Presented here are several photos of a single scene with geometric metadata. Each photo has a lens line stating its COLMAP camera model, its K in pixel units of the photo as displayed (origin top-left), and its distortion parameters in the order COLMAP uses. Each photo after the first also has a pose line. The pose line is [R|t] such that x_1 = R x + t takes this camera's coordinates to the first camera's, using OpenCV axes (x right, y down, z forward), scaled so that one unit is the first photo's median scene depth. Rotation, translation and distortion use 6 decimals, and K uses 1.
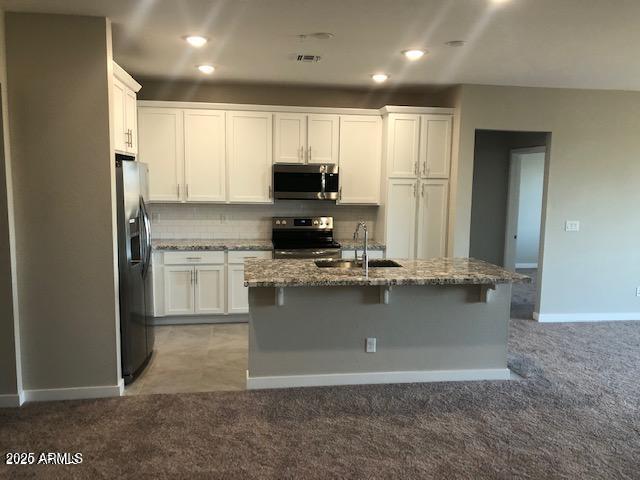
lens RADIAL K [[526.4, 0, 325.1], [0, 526.4, 242.0], [0, 0, 1]] dist [0.010765, -0.026472]
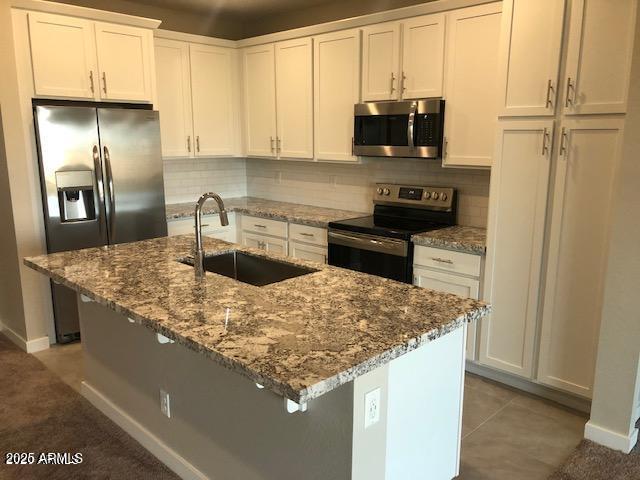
lens RADIAL K [[526.4, 0, 323.5], [0, 526.4, 237.2], [0, 0, 1]] dist [0.010765, -0.026472]
pose [[0.603873, 0.134590, -0.785635, 0.435587], [-0.089932, 0.990852, 0.100621, -0.042285], [0.791991, 0.009892, 0.610453, 0.547285]]
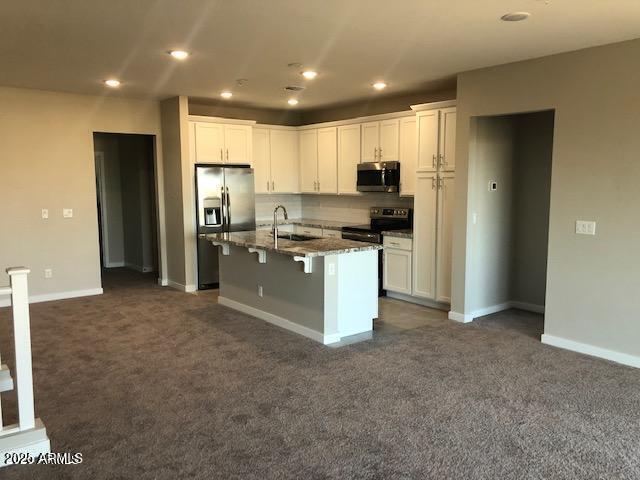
lens RADIAL K [[526.4, 0, 322.1], [0, 526.4, 241.1], [0, 0, 1]] dist [0.010765, -0.026472]
pose [[0.500017, 0.080889, -0.862229, 0.959065], [-0.092571, 0.994916, 0.039653, -0.005990], [0.861053, 0.059990, 0.504963, 0.296127]]
